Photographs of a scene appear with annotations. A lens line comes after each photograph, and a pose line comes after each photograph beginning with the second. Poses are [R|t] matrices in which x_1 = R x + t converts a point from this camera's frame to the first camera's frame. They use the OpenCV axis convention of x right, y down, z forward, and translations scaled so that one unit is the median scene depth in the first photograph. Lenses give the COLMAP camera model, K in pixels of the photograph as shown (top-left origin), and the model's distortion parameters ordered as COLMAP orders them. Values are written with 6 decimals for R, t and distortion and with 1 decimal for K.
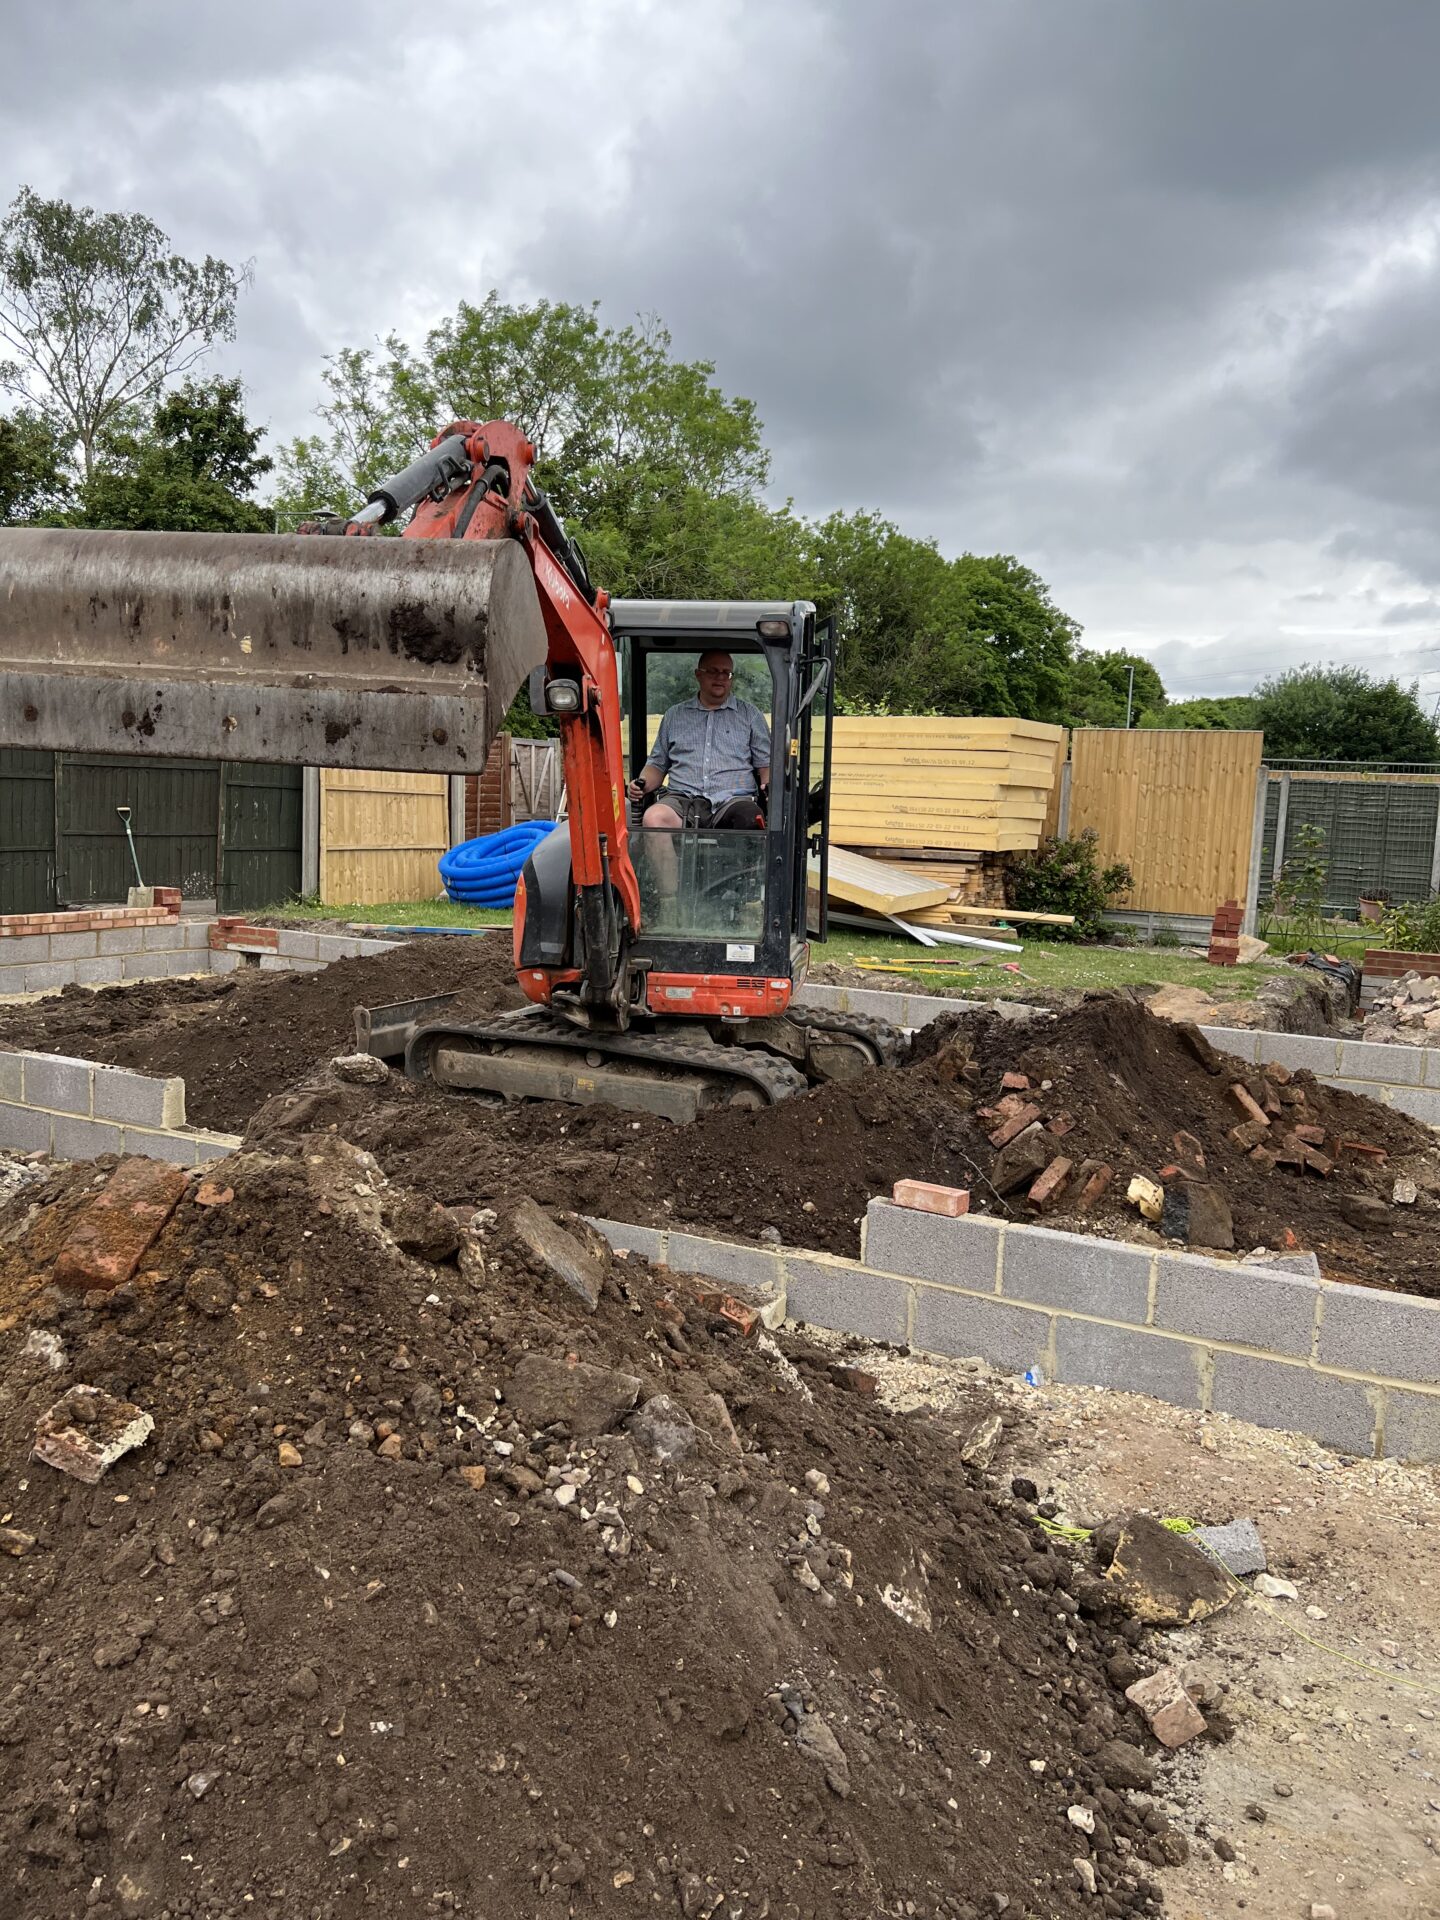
lens RADIAL K [[1448.5, 0, 718.3], [0, 1448.5, 953.3], [0, 0, 1]] dist [0.045941, -0.013072]
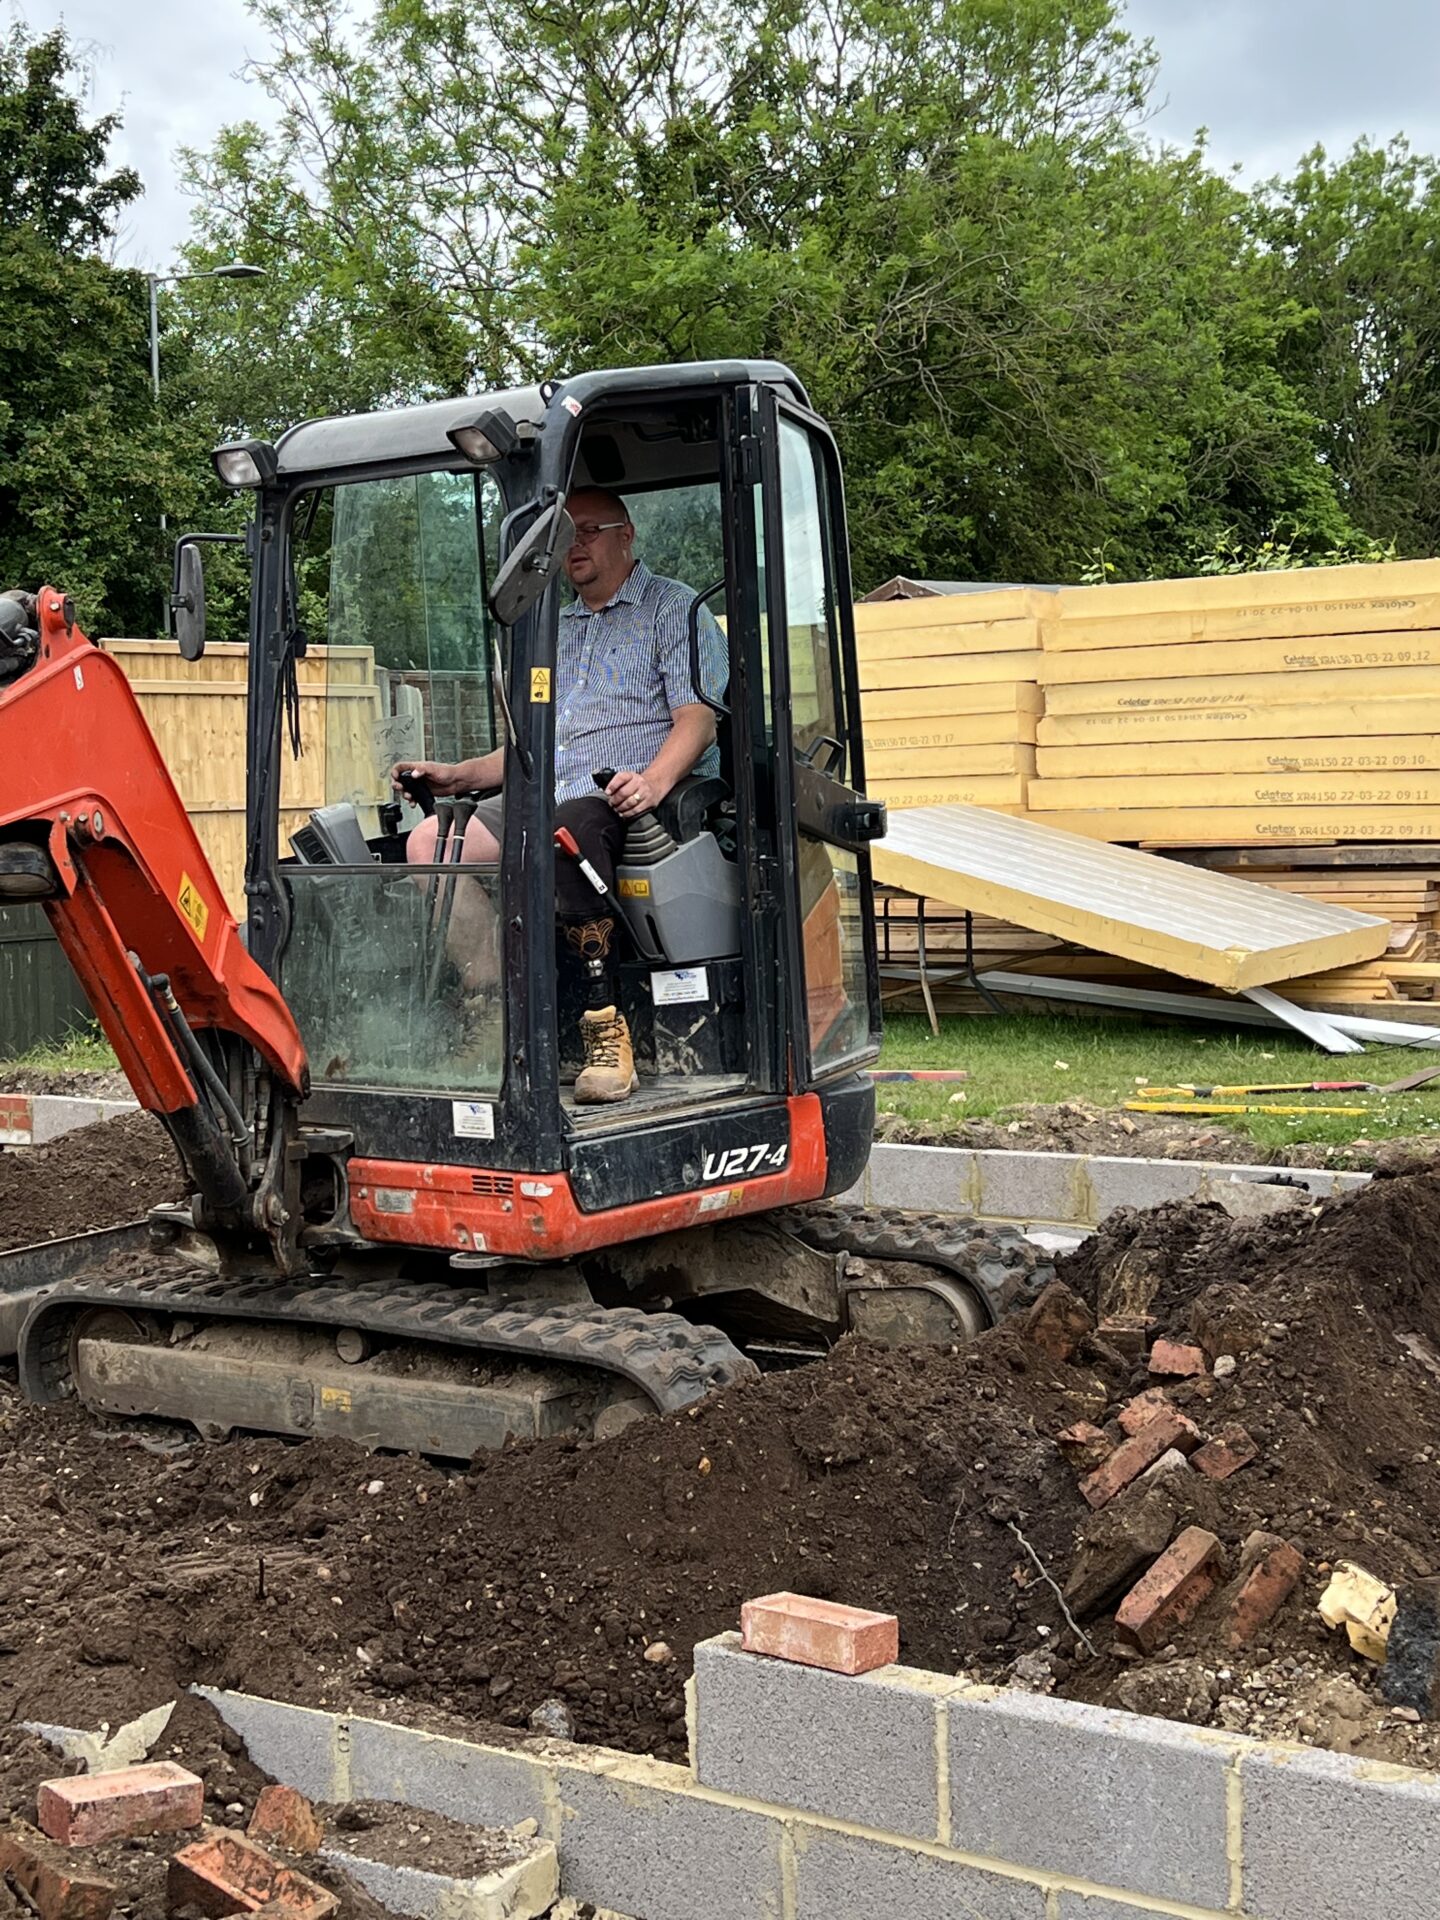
lens RADIAL K [[2956.8, 0, 720.8], [0, 2956.8, 964.5], [0, 0, 1]] dist [0.045558, 0.000000]
pose [[0.984383, -0.064284, -0.163881, 0.219500], [0.057499, 0.997294, -0.045818, -0.001718], [0.166383, 0.035679, 0.985416, 0.044841]]
